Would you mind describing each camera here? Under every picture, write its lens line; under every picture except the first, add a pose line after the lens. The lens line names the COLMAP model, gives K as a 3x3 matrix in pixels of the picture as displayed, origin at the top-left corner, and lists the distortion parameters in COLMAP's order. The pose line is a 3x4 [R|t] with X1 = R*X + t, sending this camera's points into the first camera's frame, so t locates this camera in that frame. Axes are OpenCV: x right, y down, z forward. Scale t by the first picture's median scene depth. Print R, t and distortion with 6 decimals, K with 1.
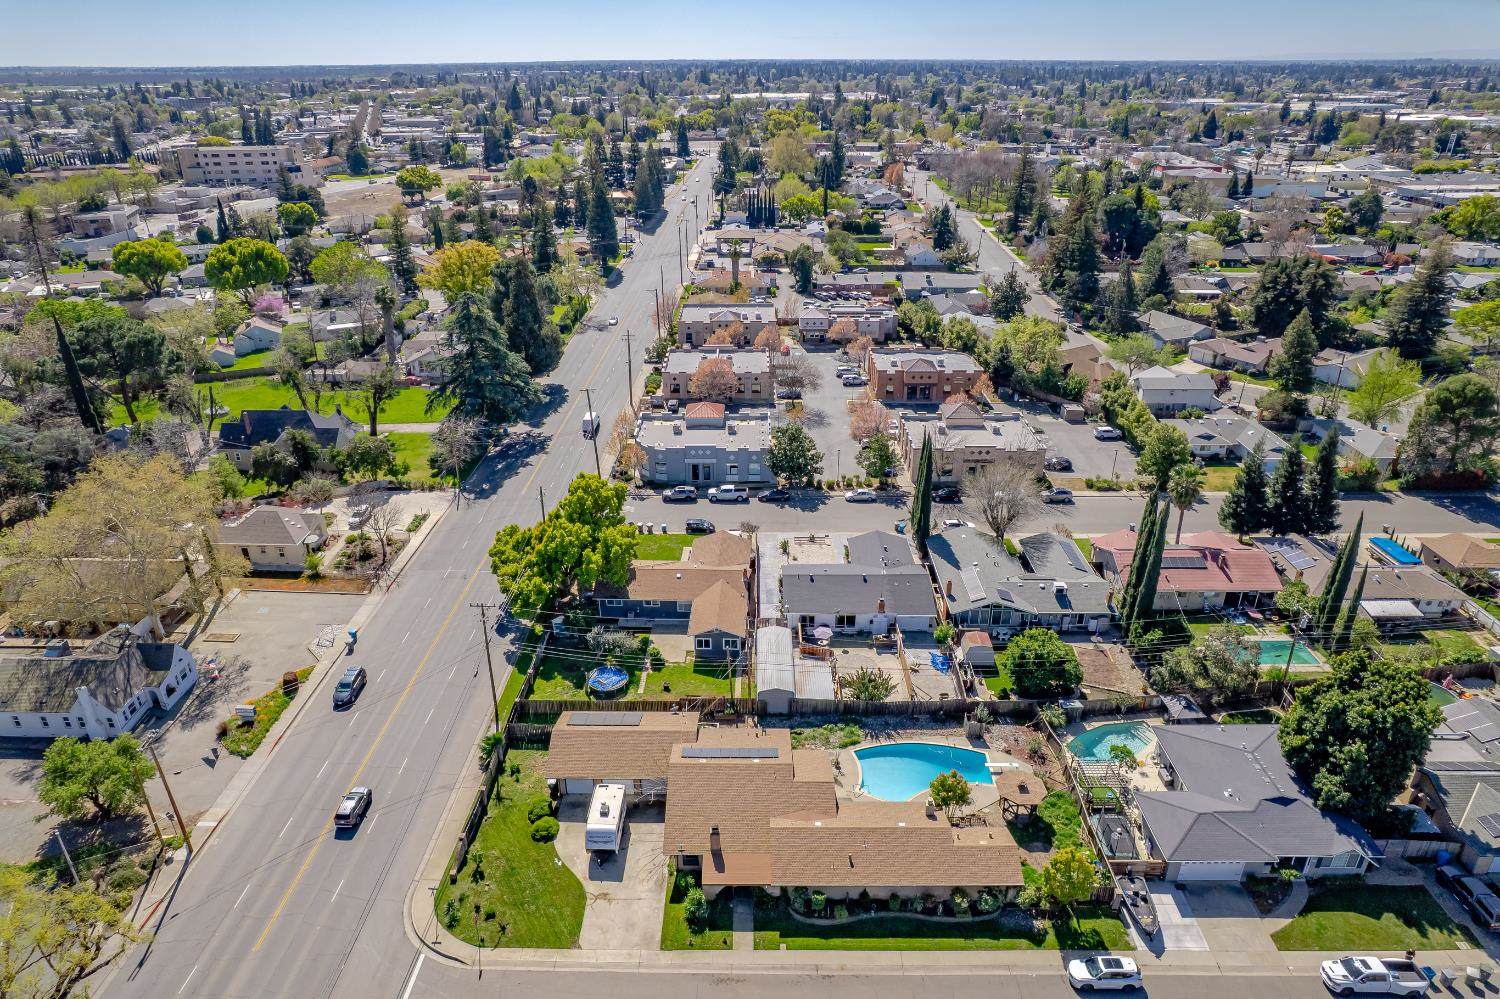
lens RADIAL K [[957.7, 0, 740.7], [0, 957.7, 505.7], [0, 0, 1]] dist [-0.074365, 0.063641]
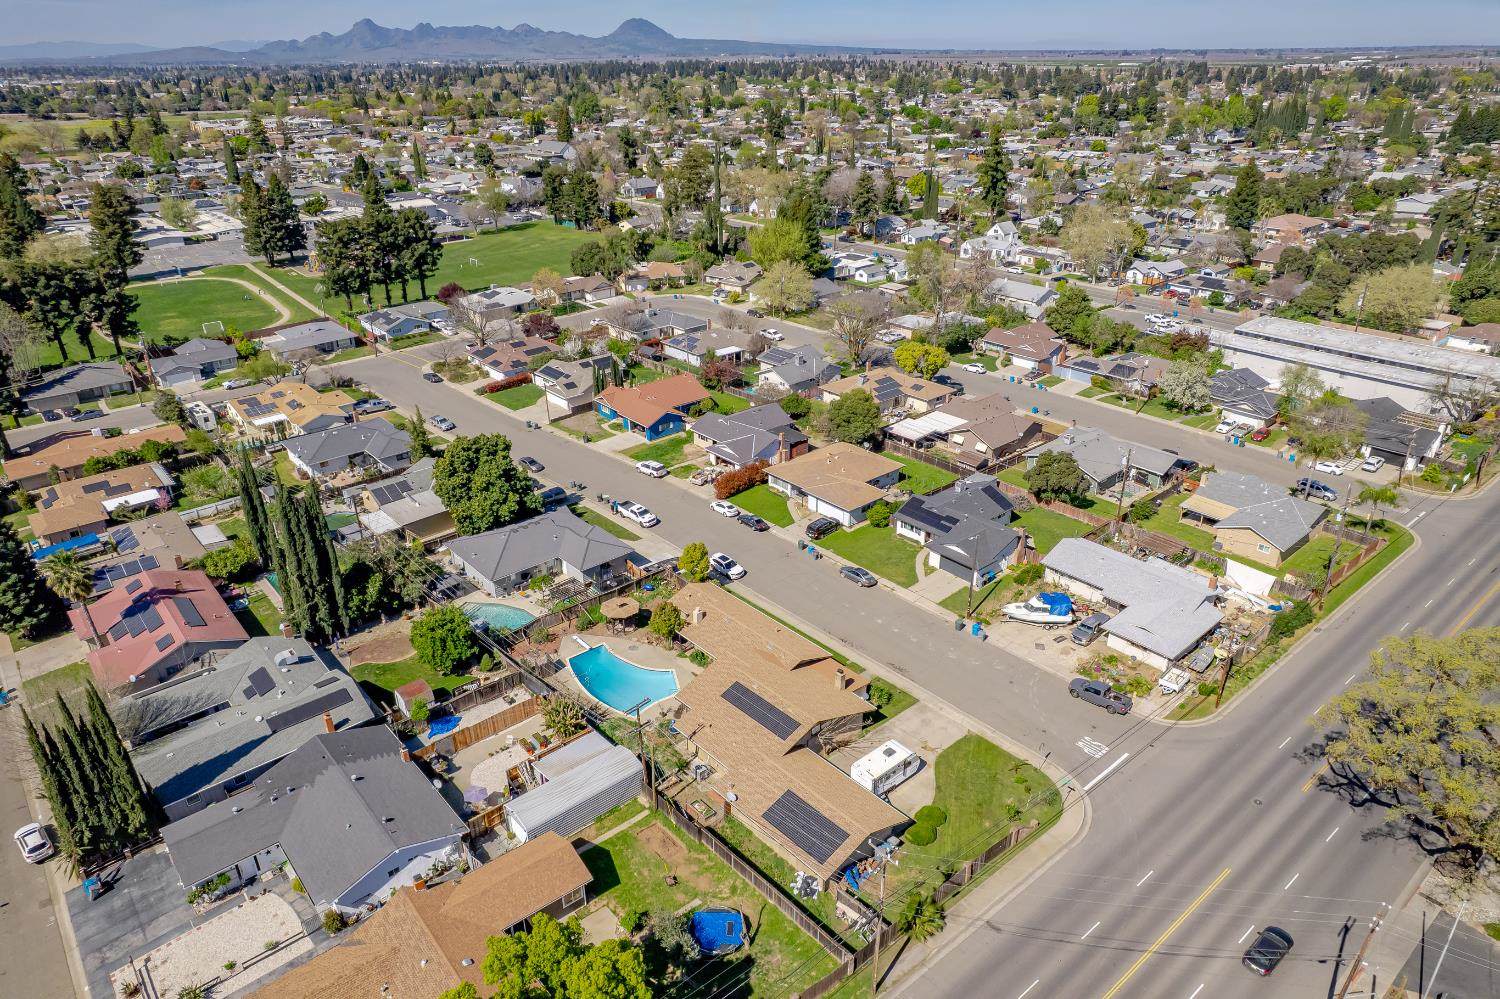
lens RADIAL K [[957.7, 0, 739.4], [0, 957.7, 506.1], [0, 0, 1]] dist [-0.074365, 0.063641]
pose [[-0.664826, -0.314648, 0.677498, -0.542426], [0.334041, 0.686001, 0.646390, -0.486481], [-0.668149, 0.656049, -0.350966, 1.080866]]
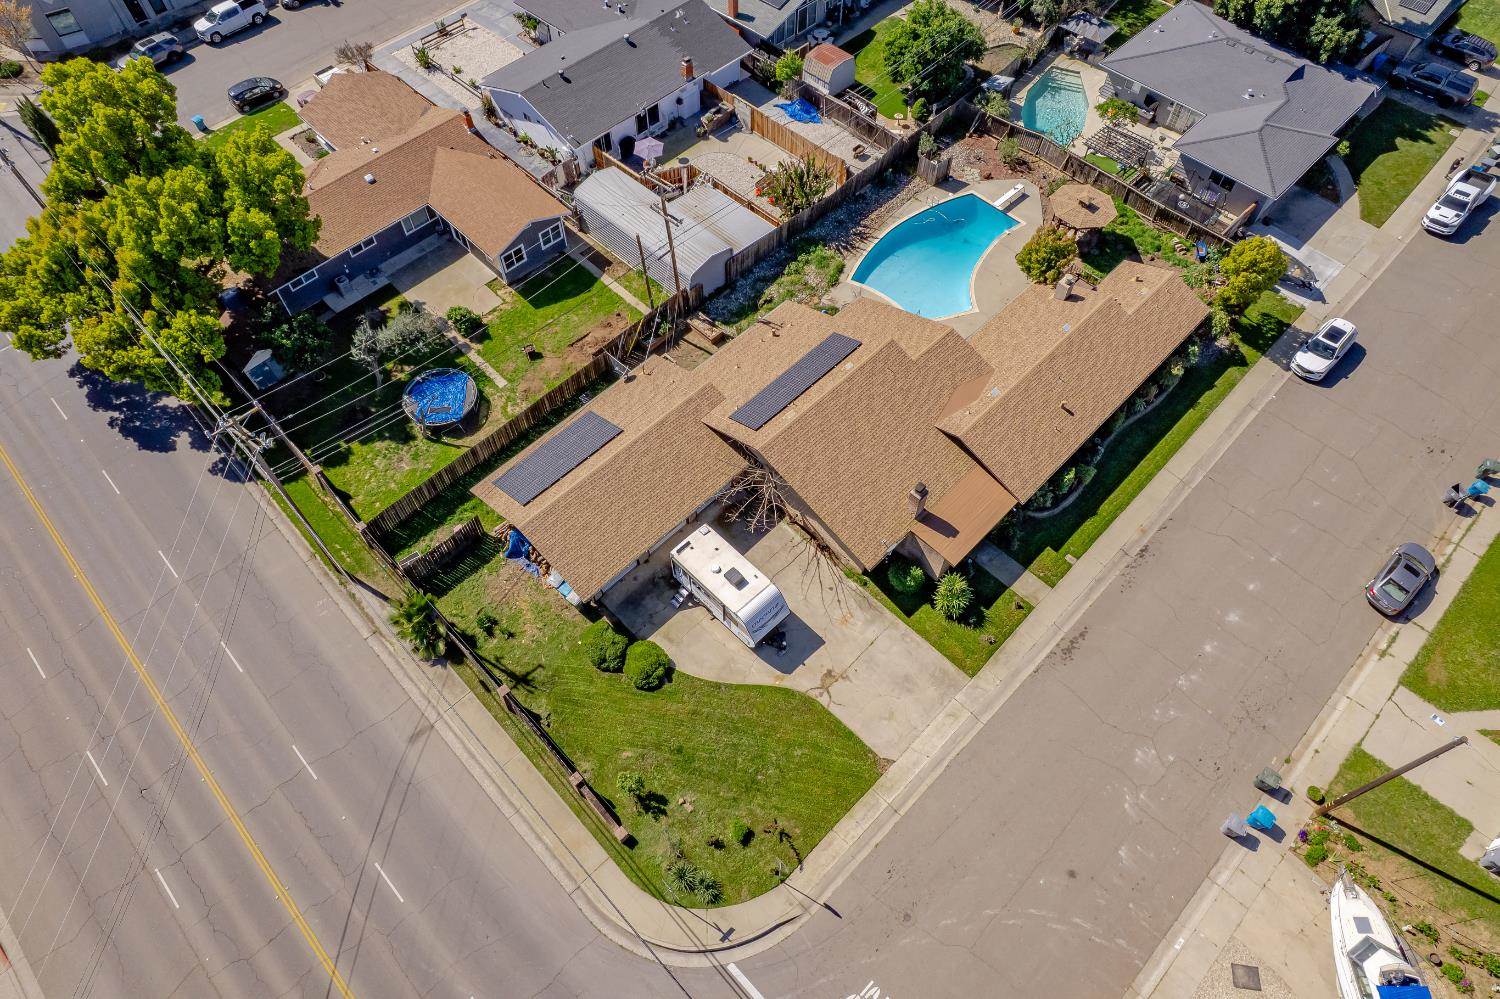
lens RADIAL K [[957.7, 0, 742.1], [0, 957.7, 506.7], [0, 0, 1]] dist [-0.074365, 0.063641]
pose [[0.696822, -0.604872, 0.385448, -0.284602], [0.313650, 0.740271, 0.594662, -0.050876], [-0.645030, -0.293478, 0.705555, 0.495501]]
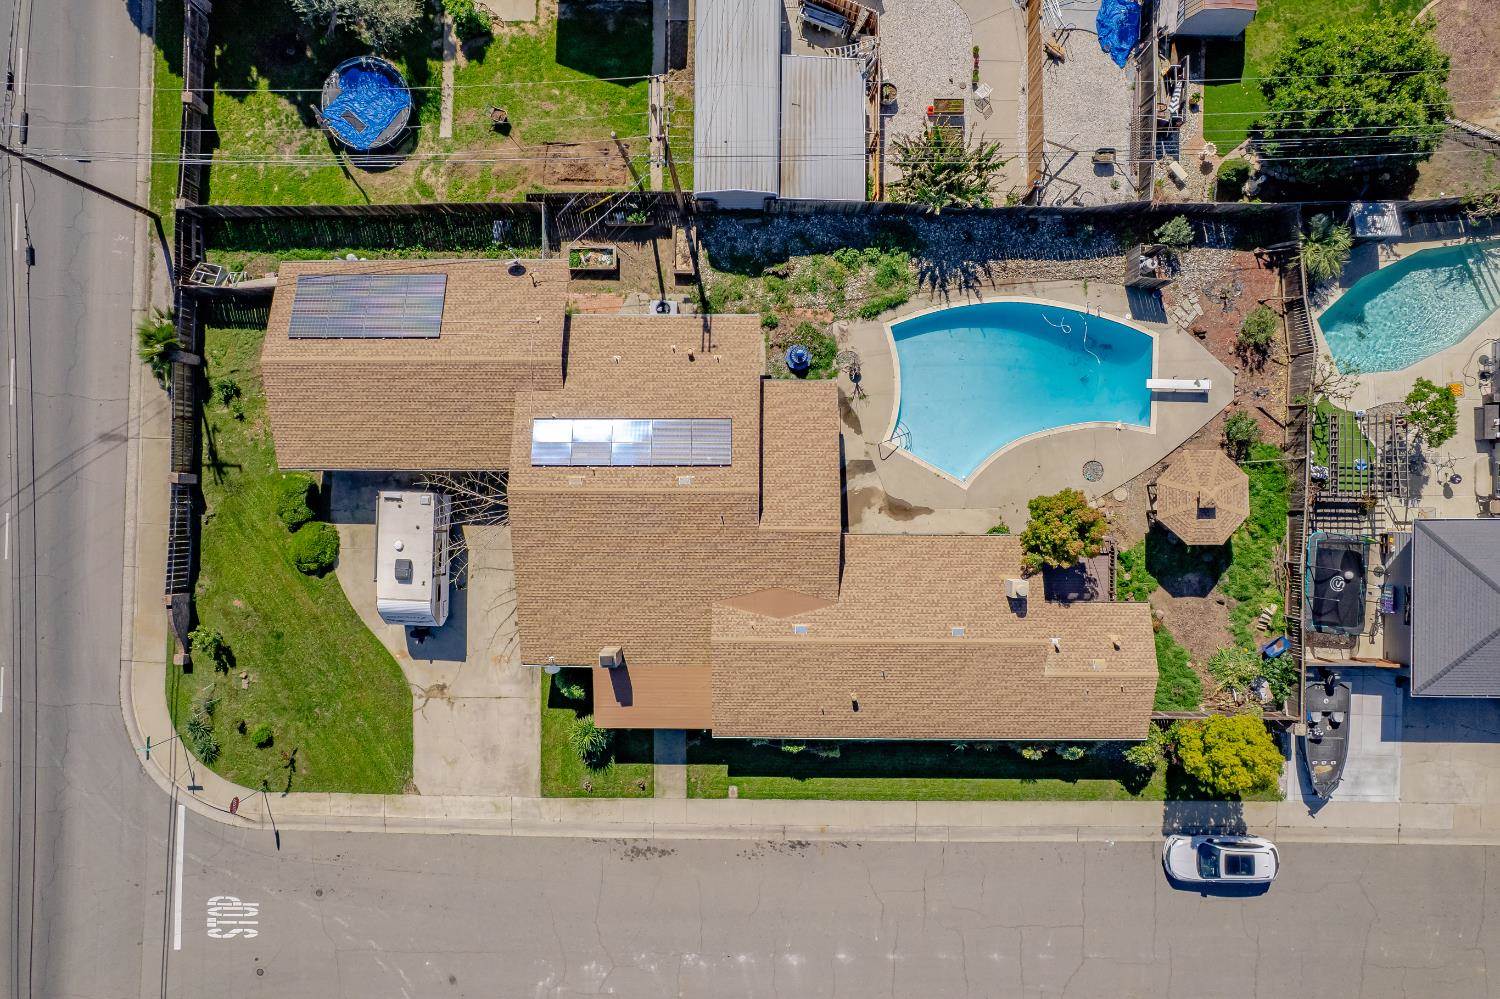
lens RADIAL K [[957.7, 0, 740.6], [0, 957.7, 503.6], [0, 0, 1]] dist [-0.074365, 0.063641]
pose [[0.999942, -0.005842, -0.008995, 0.042270], [0.010628, 0.426522, 0.904415, -0.145480], [-0.001447, -0.904459, 0.426559, 0.672637]]
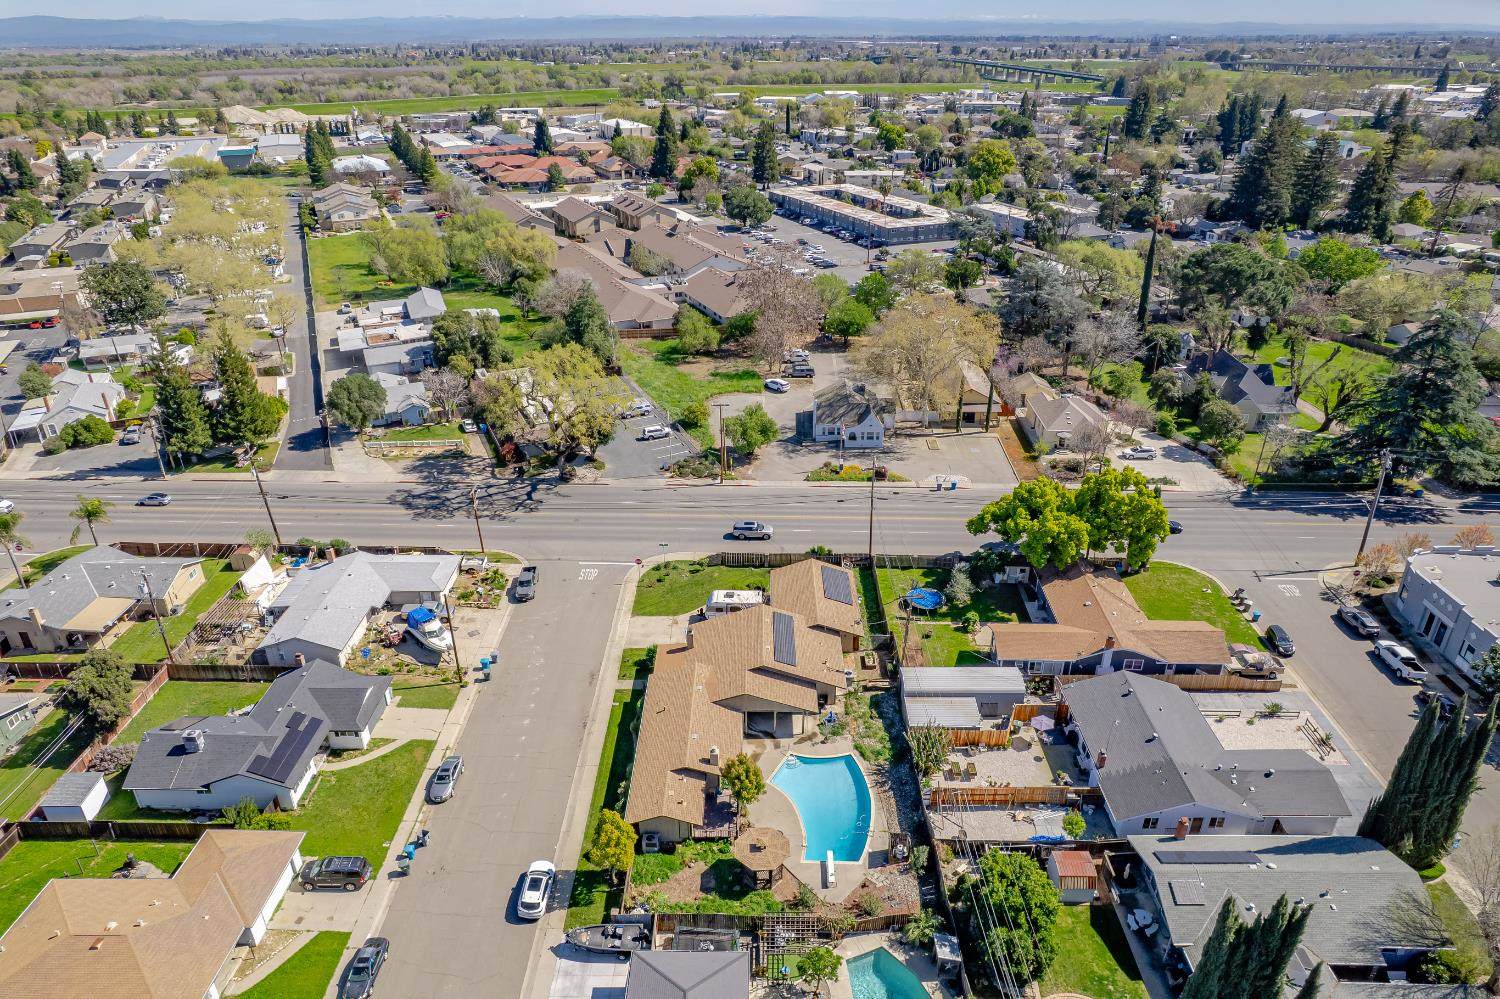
lens RADIAL K [[957.7, 0, 739.7], [0, 957.7, 502.5], [0, 0, 1]] dist [-0.074365, 0.063641]
pose [[-0.007211, 0.450516, -0.892739, 0.808541], [-0.421038, 0.808402, 0.411356, -0.271835], [0.907015, 0.378843, 0.183855, 0.603324]]
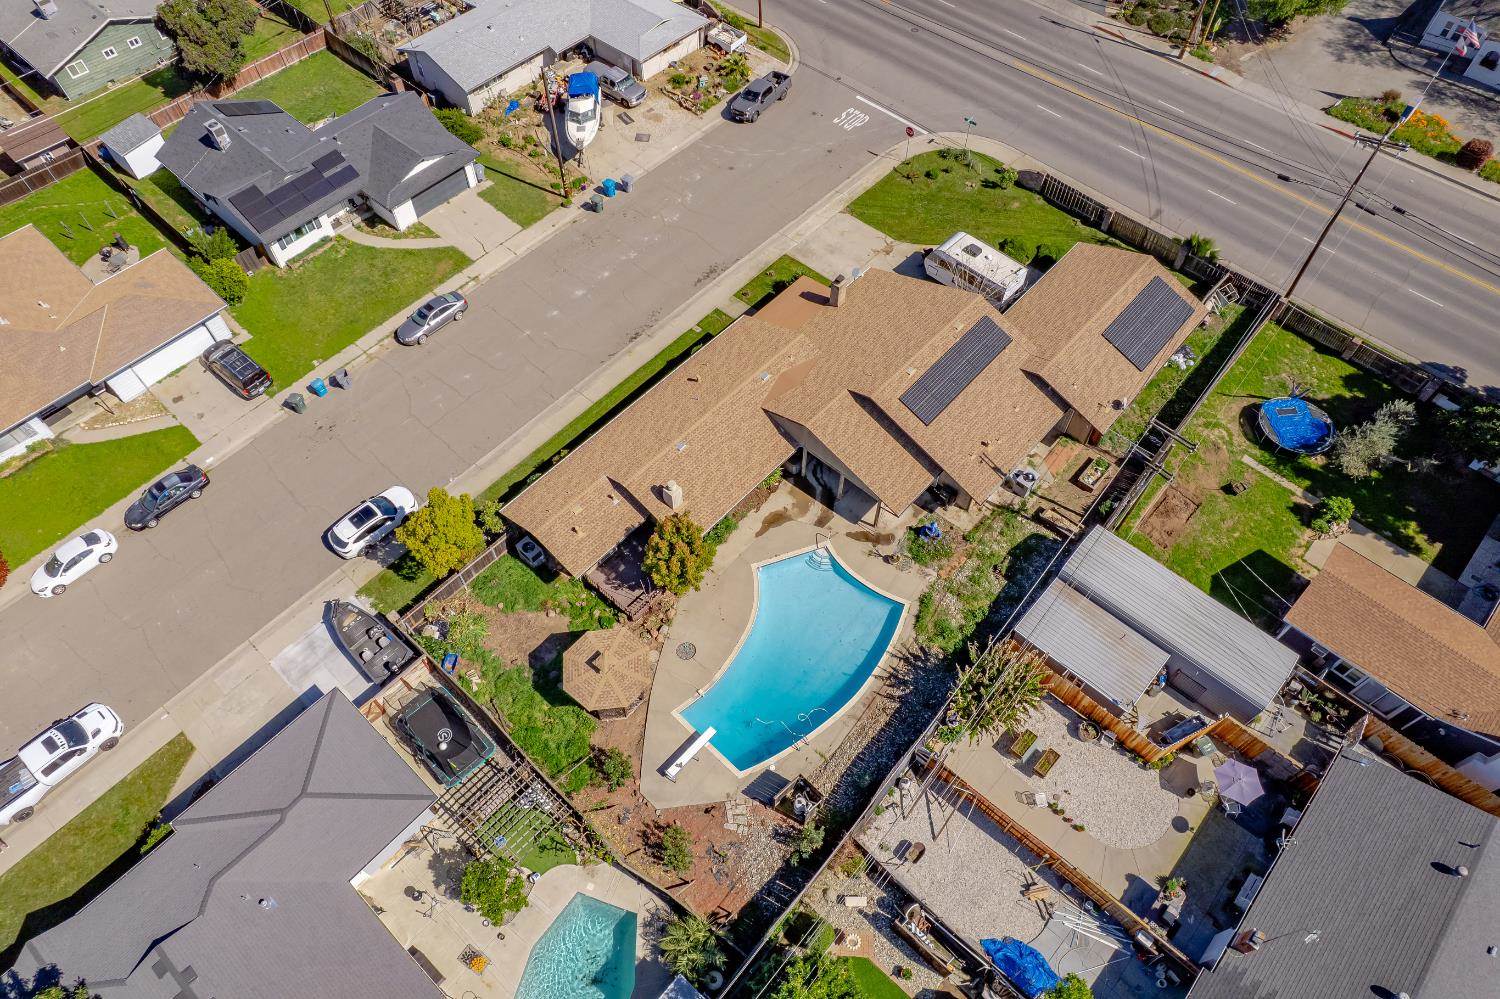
lens RADIAL K [[957.7, 0, 742.6], [0, 957.7, 506.9], [0, 0, 1]] dist [-0.074365, 0.063641]
pose [[-0.662188, 0.628983, -0.407292, 0.354366], [-0.314066, 0.260529, 0.912955, -0.224473], [0.680345, 0.732465, 0.025023, 0.839241]]
